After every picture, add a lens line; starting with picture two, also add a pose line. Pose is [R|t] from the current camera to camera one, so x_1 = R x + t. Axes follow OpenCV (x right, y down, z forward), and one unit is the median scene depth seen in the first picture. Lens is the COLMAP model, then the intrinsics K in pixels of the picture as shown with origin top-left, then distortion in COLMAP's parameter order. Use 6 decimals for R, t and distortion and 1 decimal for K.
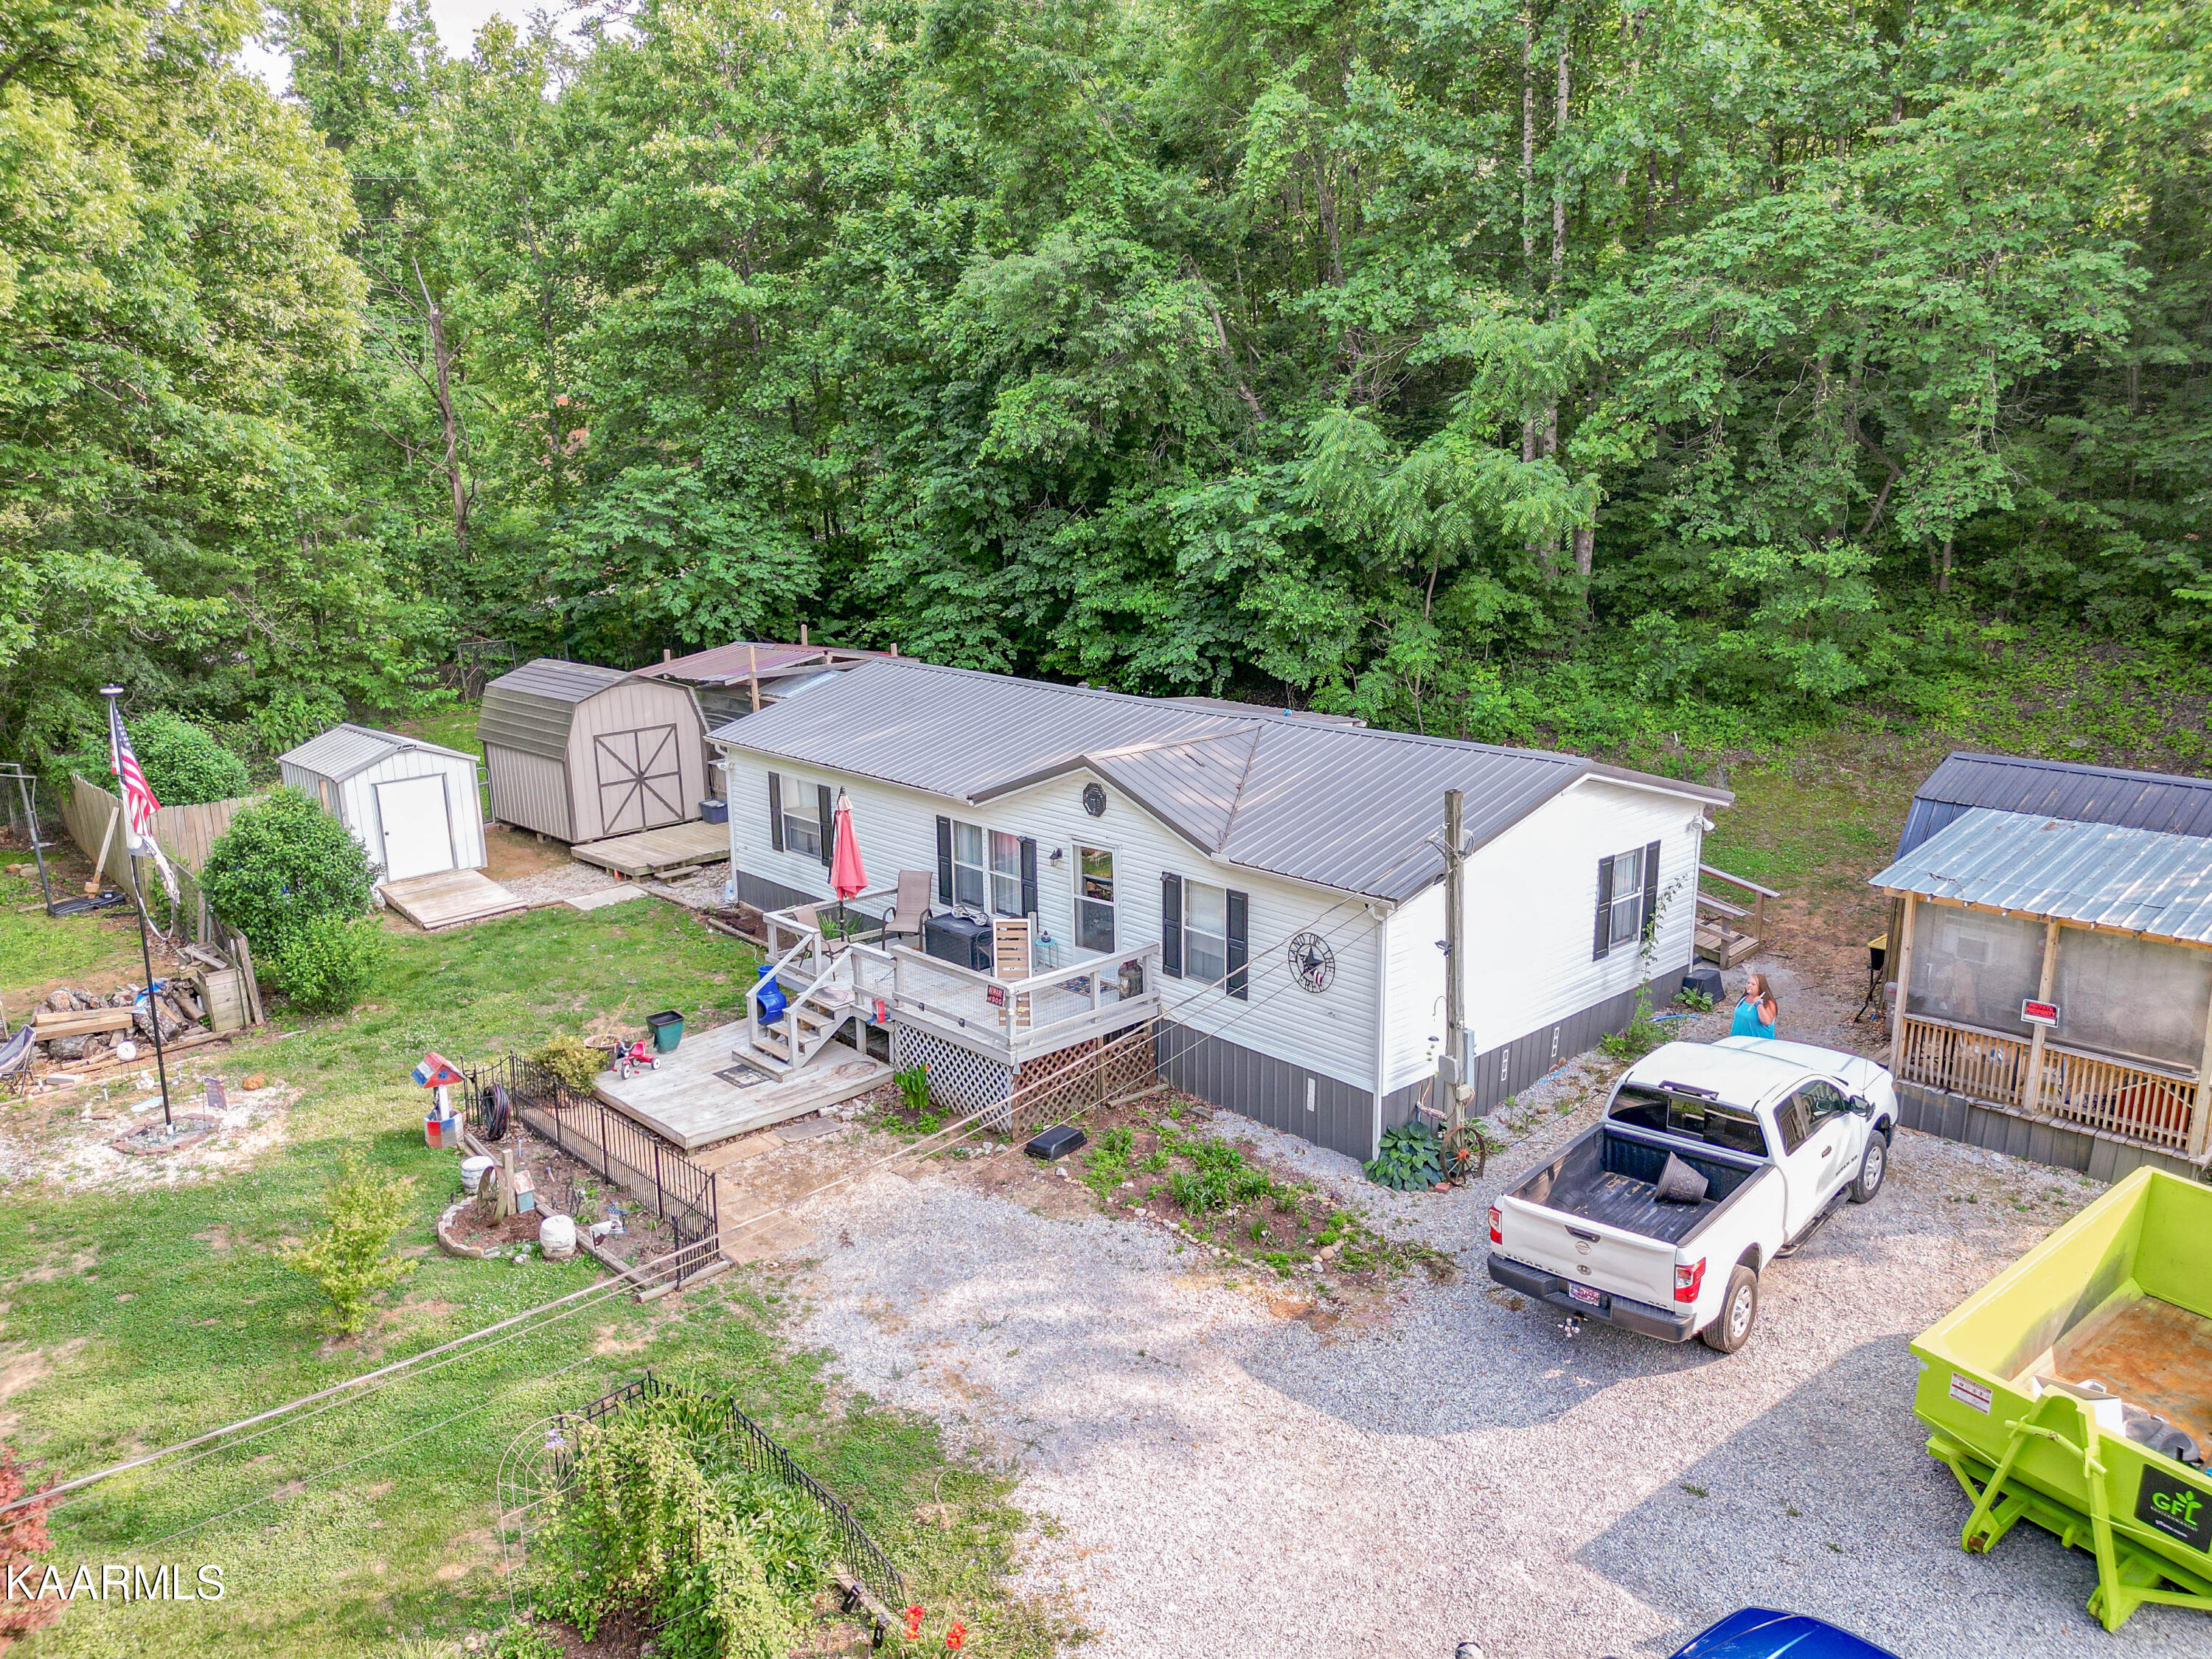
lens RADIAL K [[1600.5, 0, 1116.6], [0, 1600.5, 827.6], [0, 0, 1]] dist [0.060633, -0.057629]
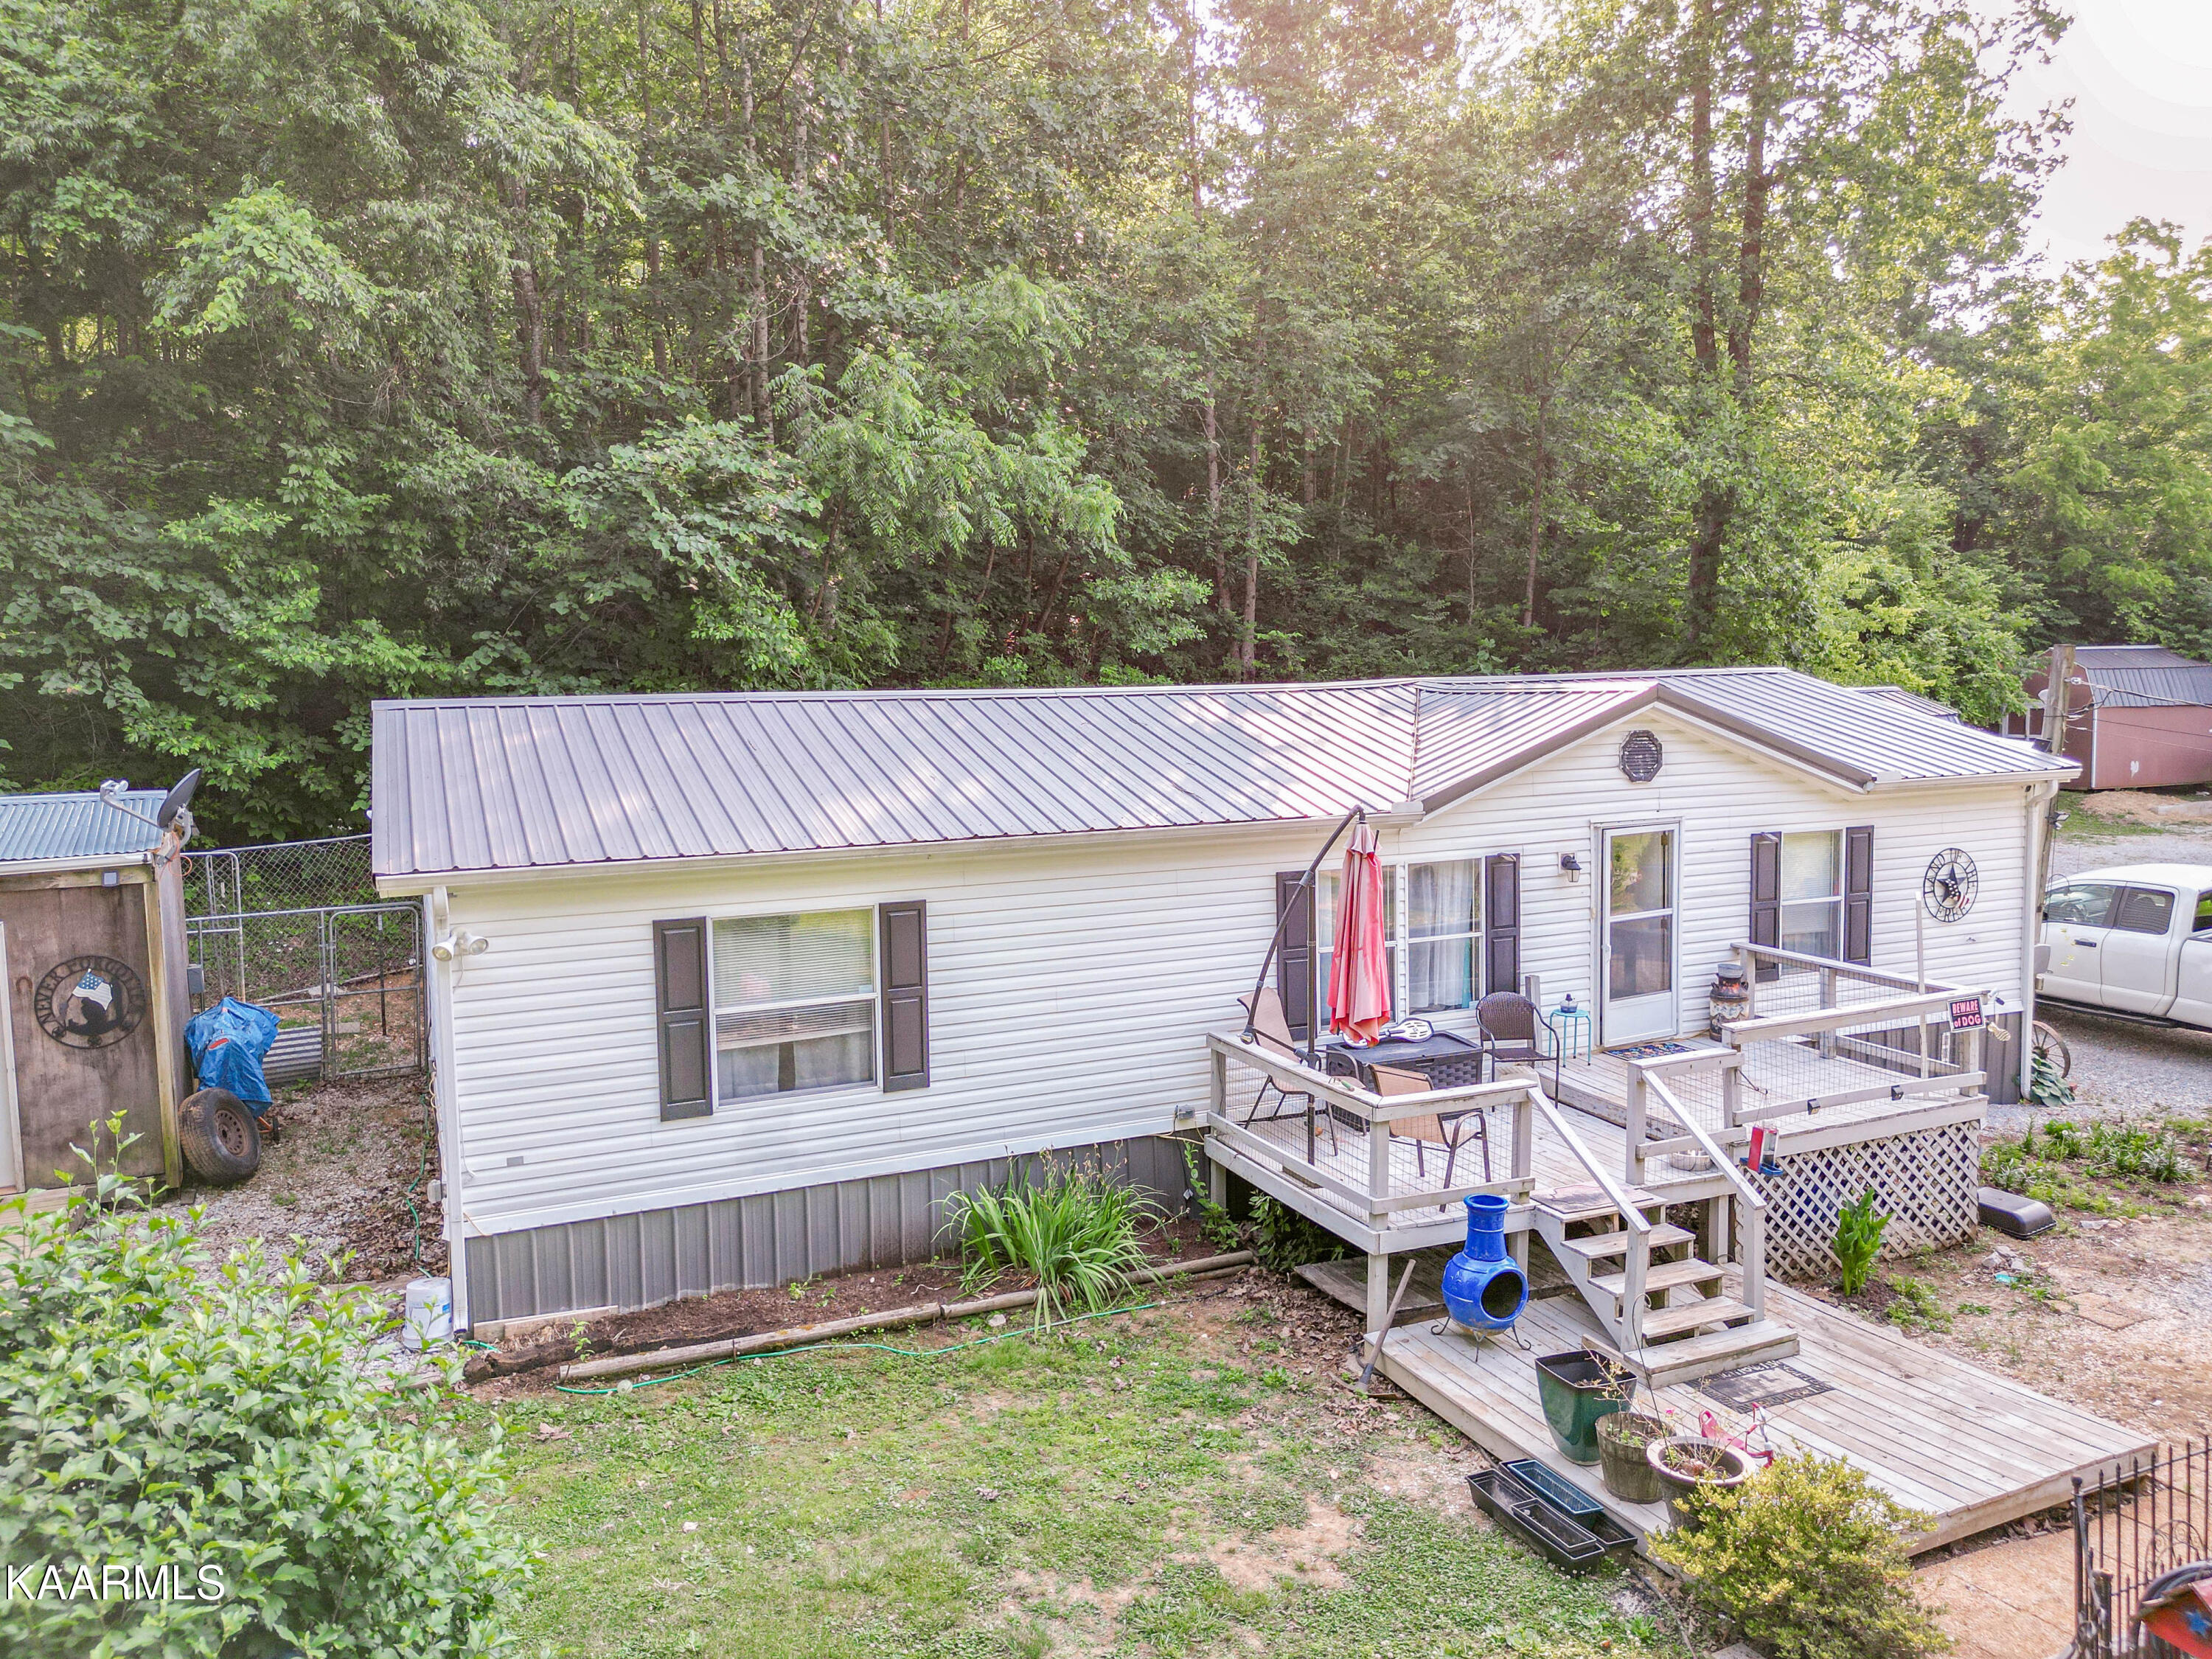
lens RADIAL K [[1600.5, 0, 1116.6], [0, 1600.5, 827.6], [0, 0, 1]] dist [0.060633, -0.057629]
pose [[0.323756, -0.079287, 0.942813, -0.618598], [0.232777, 0.972528, 0.001852, -0.035644], [-0.917059, 0.218865, 0.333318, 0.854695]]
